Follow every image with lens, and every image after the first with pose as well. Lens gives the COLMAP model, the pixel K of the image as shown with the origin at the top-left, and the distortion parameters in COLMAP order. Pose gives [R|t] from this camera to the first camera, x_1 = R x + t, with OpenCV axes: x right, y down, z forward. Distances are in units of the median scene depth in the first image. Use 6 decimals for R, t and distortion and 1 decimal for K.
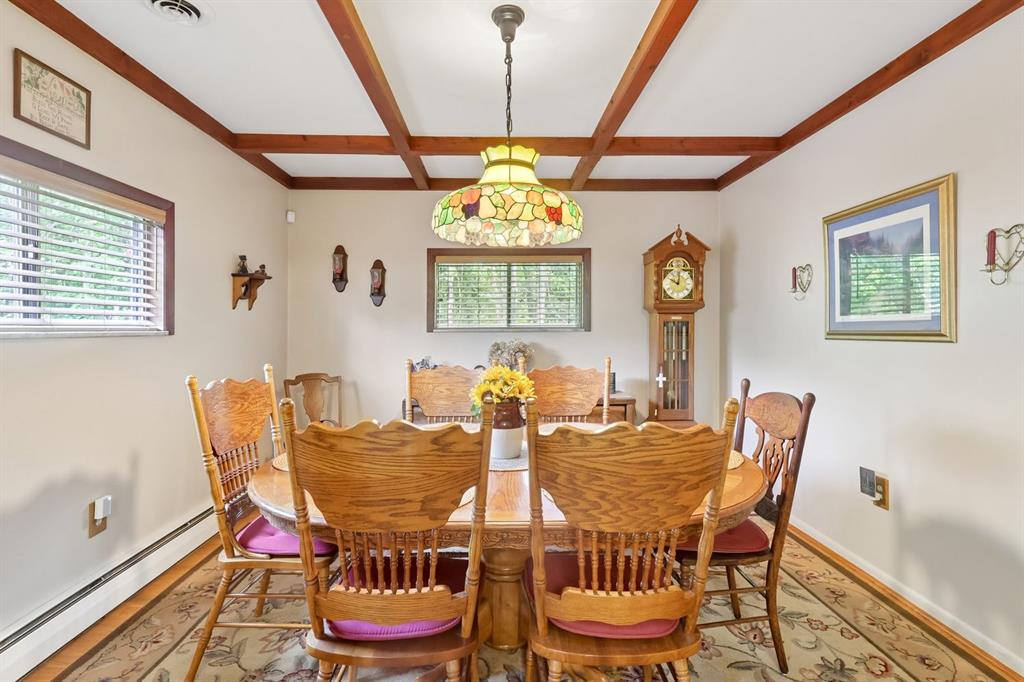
lens RADIAL K [[484.9, 0, 515.1], [0, 484.9, 339.2], [0, 0, 1]] dist [0.002652, -0.000024]
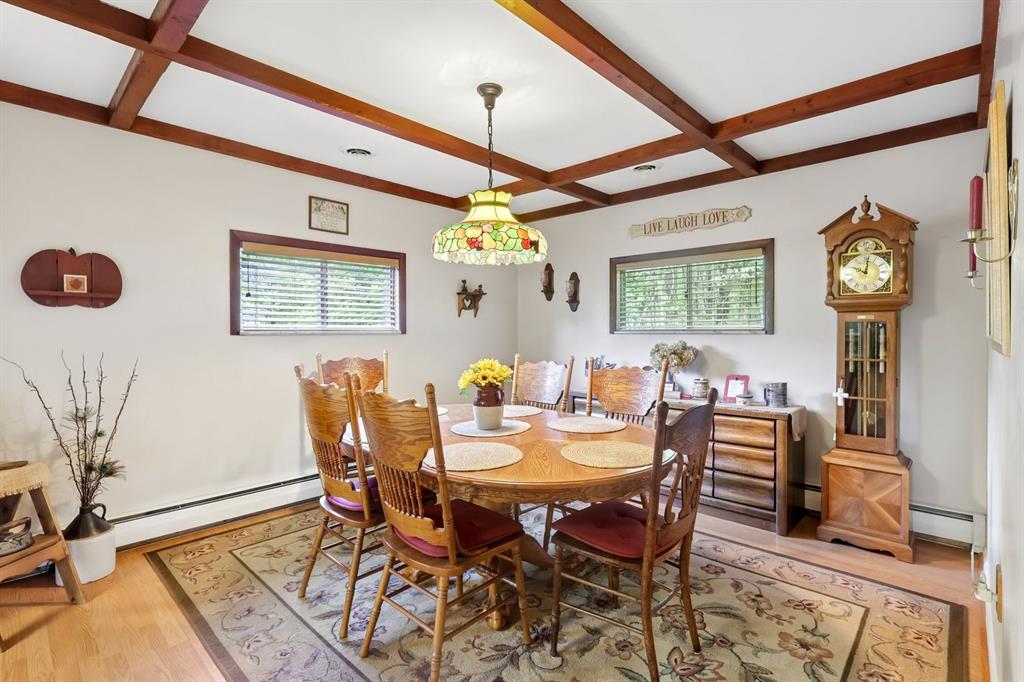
lens RADIAL K [[484.9, 0, 520.6], [0, 484.9, 345.3], [0, 0, 1]] dist [0.002652, -0.000024]
pose [[0.707978, 0.024355, -0.705814, 0.556601], [-0.018513, 0.999702, 0.015926, -0.002038], [0.705992, 0.001791, 0.708218, 0.081417]]
